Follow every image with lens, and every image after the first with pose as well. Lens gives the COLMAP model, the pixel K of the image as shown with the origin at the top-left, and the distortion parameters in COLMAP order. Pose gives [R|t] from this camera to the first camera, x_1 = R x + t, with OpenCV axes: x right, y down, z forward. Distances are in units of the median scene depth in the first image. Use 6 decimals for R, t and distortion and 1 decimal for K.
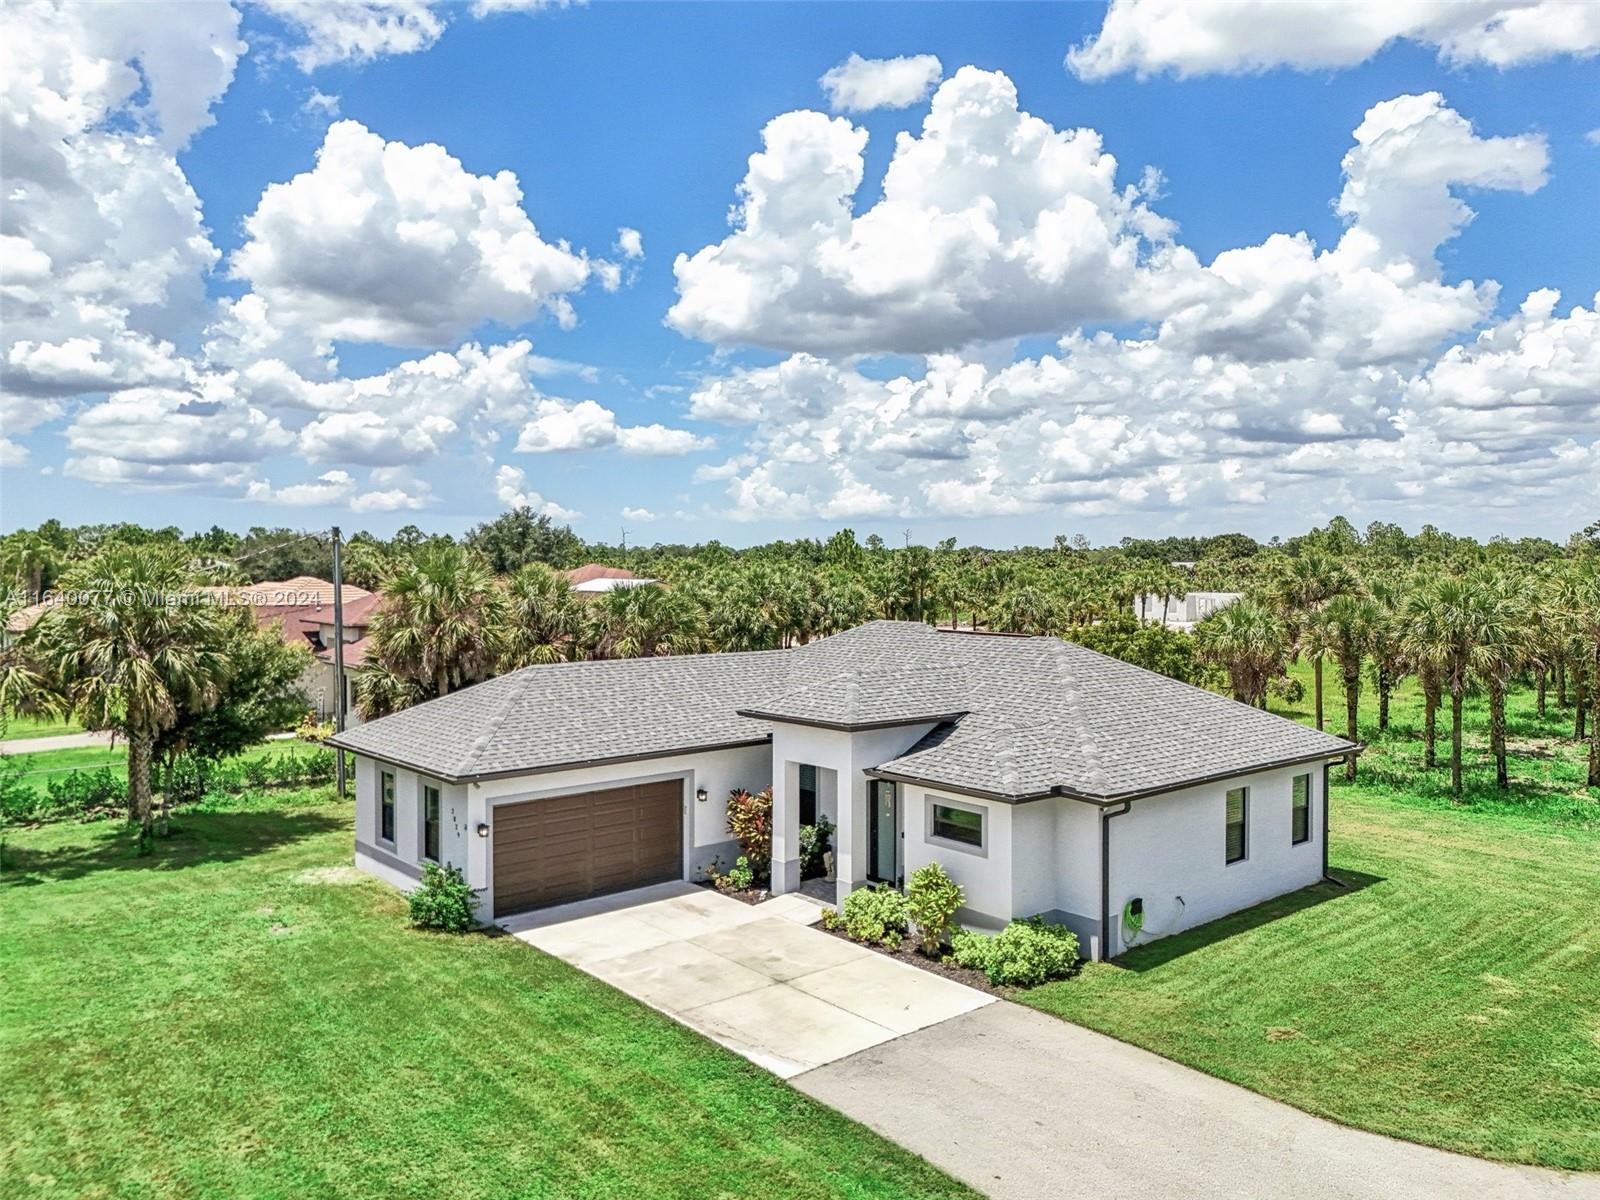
lens RADIAL K [[1232.9, 0, 800.0], [0, 1232.9, 600.0], [0, 0, 1]] dist [0.029420, -0.004898]
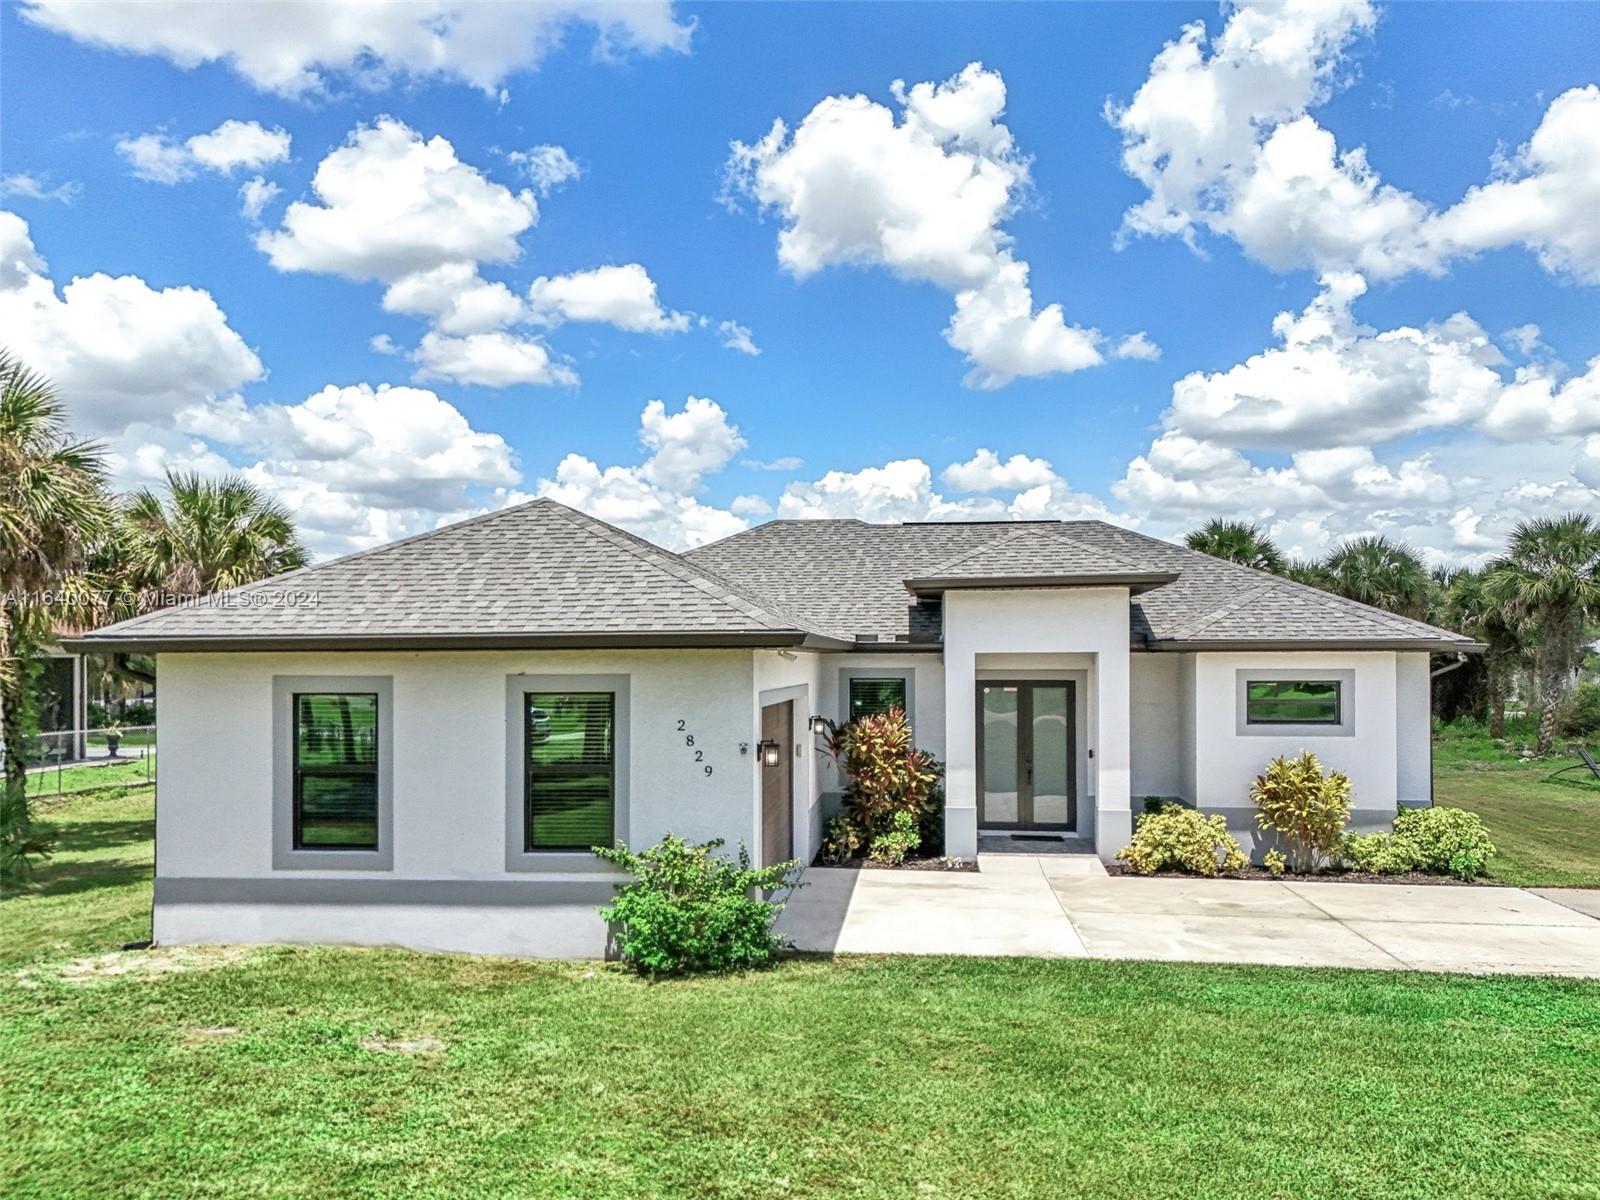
lens RADIAL K [[1232.9, 0, 800.0], [0, 1232.9, 600.0], [0, 0, 1]] dist [0.029420, -0.004898]
pose [[0.719027, 0.033207, 0.694188, -0.597904], [0.032343, 0.996177, -0.081153, 0.168971], [-0.694229, 0.080803, 0.715204, 0.647594]]
